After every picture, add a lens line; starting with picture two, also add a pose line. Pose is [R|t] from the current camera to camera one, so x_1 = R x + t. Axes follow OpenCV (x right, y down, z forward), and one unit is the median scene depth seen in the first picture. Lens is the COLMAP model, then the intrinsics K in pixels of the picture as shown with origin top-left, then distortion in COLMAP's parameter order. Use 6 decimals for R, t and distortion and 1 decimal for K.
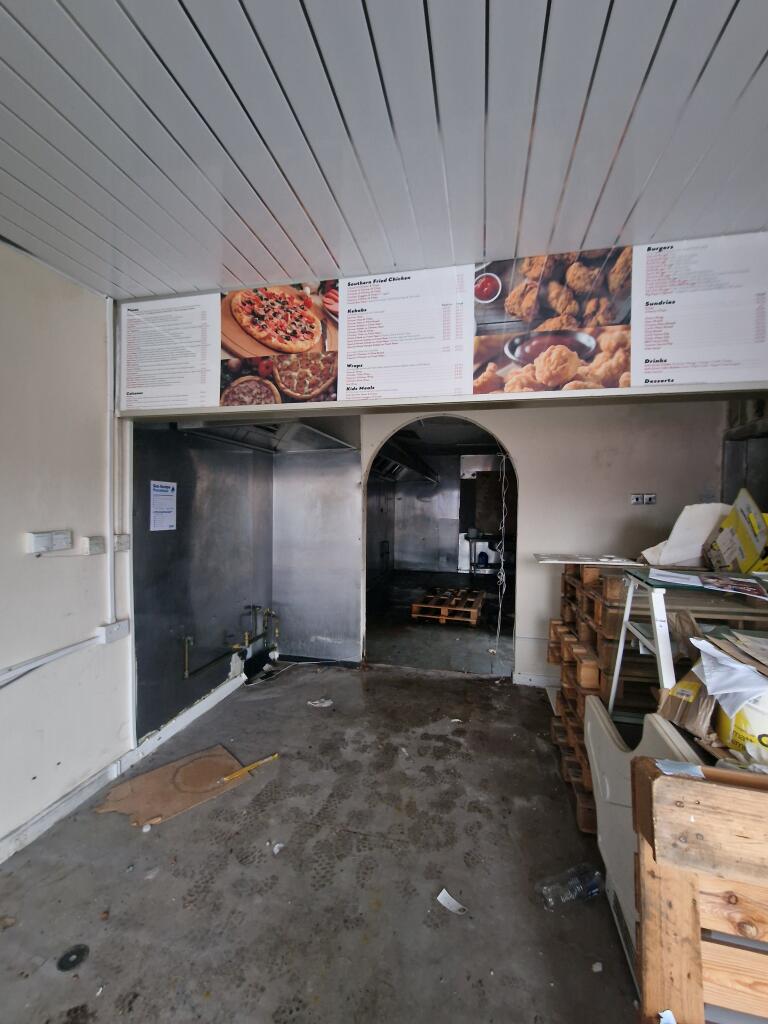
lens RADIAL K [[417.8, 0, 383.9], [0, 417.8, 517.3], [0, 0, 1]] dist [-0.003239, -0.000590]
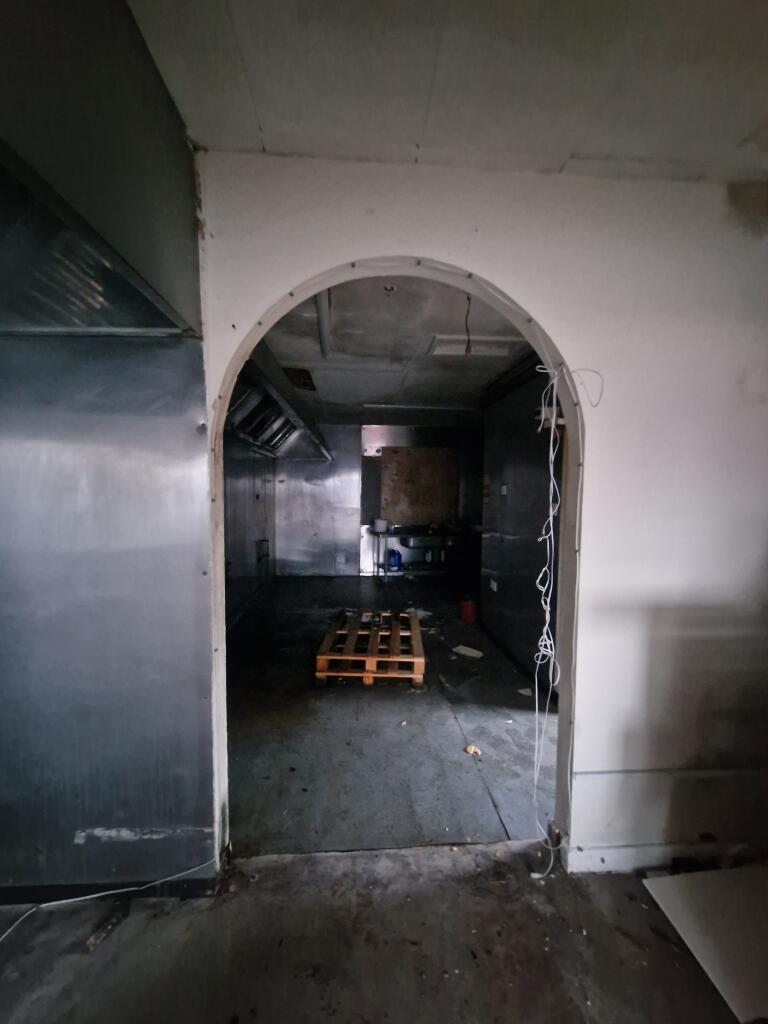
lens RADIAL K [[417.8, 0, 383.9], [0, 417.8, 517.3], [0, 0, 1]] dist [-0.003239, -0.000590]
pose [[0.957862, -0.021646, 0.286411, -0.016530], [0.011811, 0.999281, 0.036023, -0.025328], [-0.286985, -0.031122, 0.957429, 1.241375]]
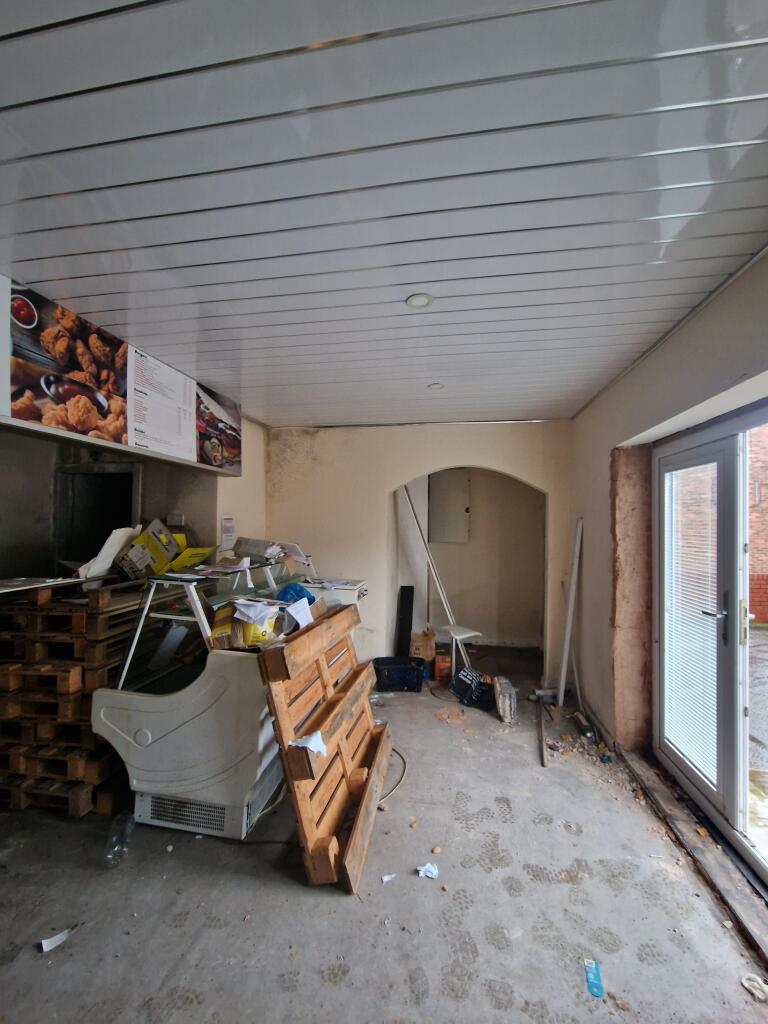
lens RADIAL K [[417.8, 0, 383.9], [0, 417.8, 517.3], [0, 0, 1]] dist [-0.003239, -0.000590]
pose [[-0.053418, 0.006638, 0.998550, -0.760438], [0.023727, 0.999704, -0.005376, -0.045880], [-0.998290, 0.023405, -0.053559, 0.223777]]
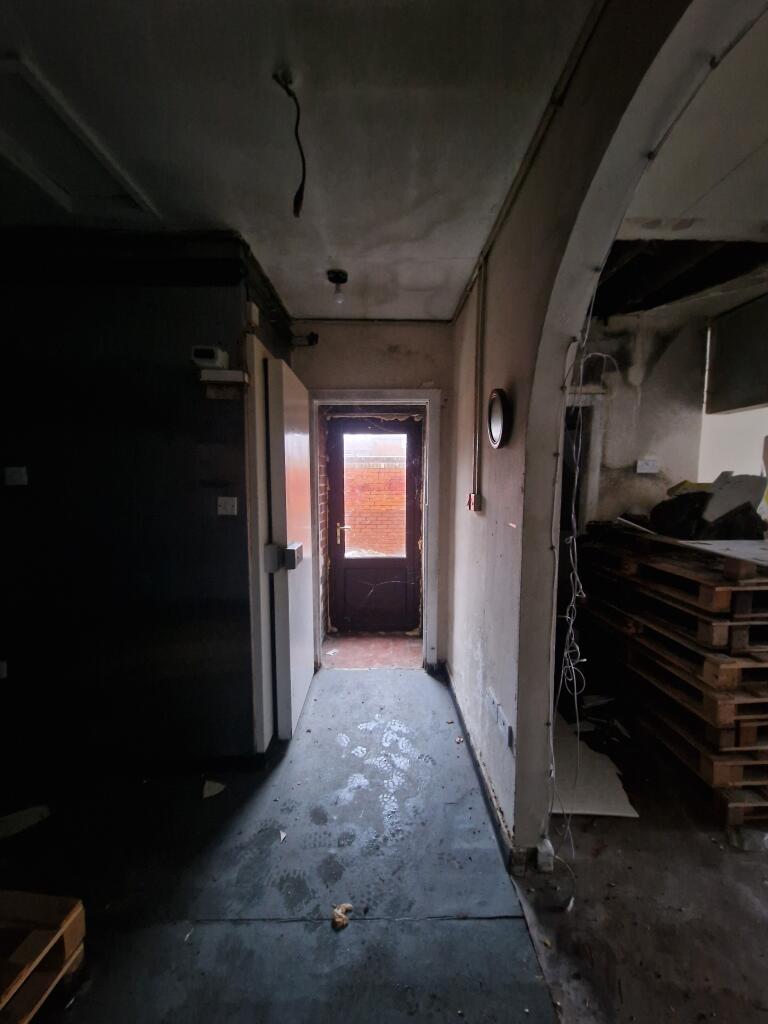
lens RADIAL K [[417.8, 0, 383.9], [0, 417.8, 517.3], [0, 0, 1]] dist [-0.003239, -0.000590]
pose [[-0.234893, -0.103382, 0.966508, -0.093469], [0.024615, 0.993376, 0.112238, -0.078750], [-0.971710, 0.050155, -0.230792, 2.484340]]
